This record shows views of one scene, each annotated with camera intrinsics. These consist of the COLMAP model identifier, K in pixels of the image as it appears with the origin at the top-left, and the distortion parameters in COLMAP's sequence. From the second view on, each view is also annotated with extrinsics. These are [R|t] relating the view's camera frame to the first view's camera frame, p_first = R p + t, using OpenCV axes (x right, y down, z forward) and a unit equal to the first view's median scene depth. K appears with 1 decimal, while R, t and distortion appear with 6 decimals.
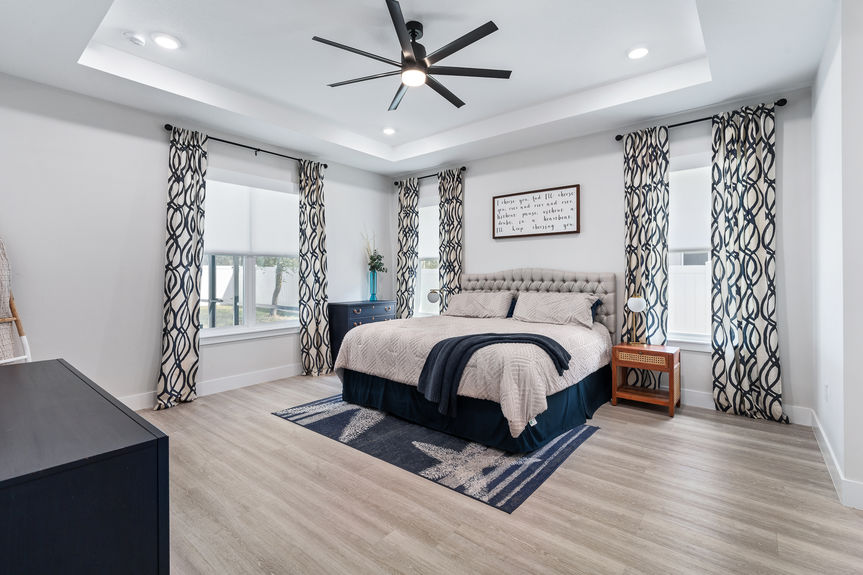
lens RADIAL K [[390.5, 0, 431.9], [0, 390.5, 278.8], [0, 0, 1]] dist [-0.002777, 0.000653]
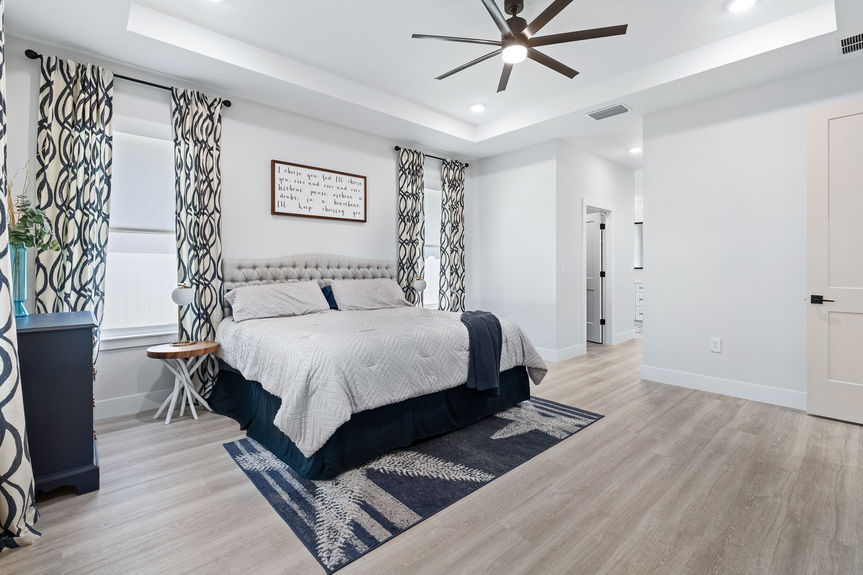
lens RADIAL K [[392.7, 0, 430.1], [0, 392.7, 271.3], [0, 0, 1]] dist [-0.012590, 0.006287]
pose [[0.155483, -0.005636, 0.987822, -0.620783], [0.007657, 0.999961, 0.004500, 0.011379], [-0.987809, 0.006864, 0.155520, 0.630560]]
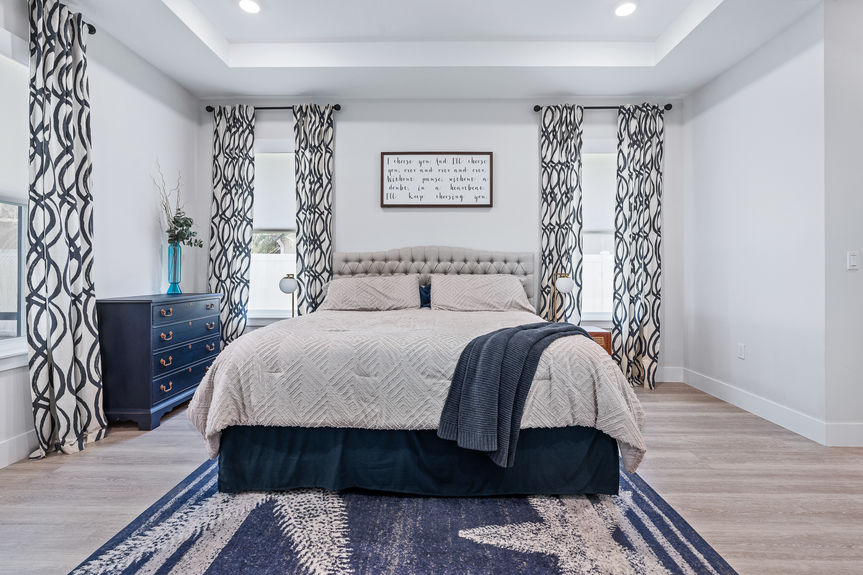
lens RADIAL K [[392.7, 0, 430.1], [0, 392.7, 271.3], [0, 0, 1]] dist [-0.012590, 0.006287]
pose [[0.785761, 0.004330, 0.618516, -0.267821], [0.000172, 0.999974, -0.007219, 0.032324], [-0.618531, 0.005779, 0.785739, 0.372335]]
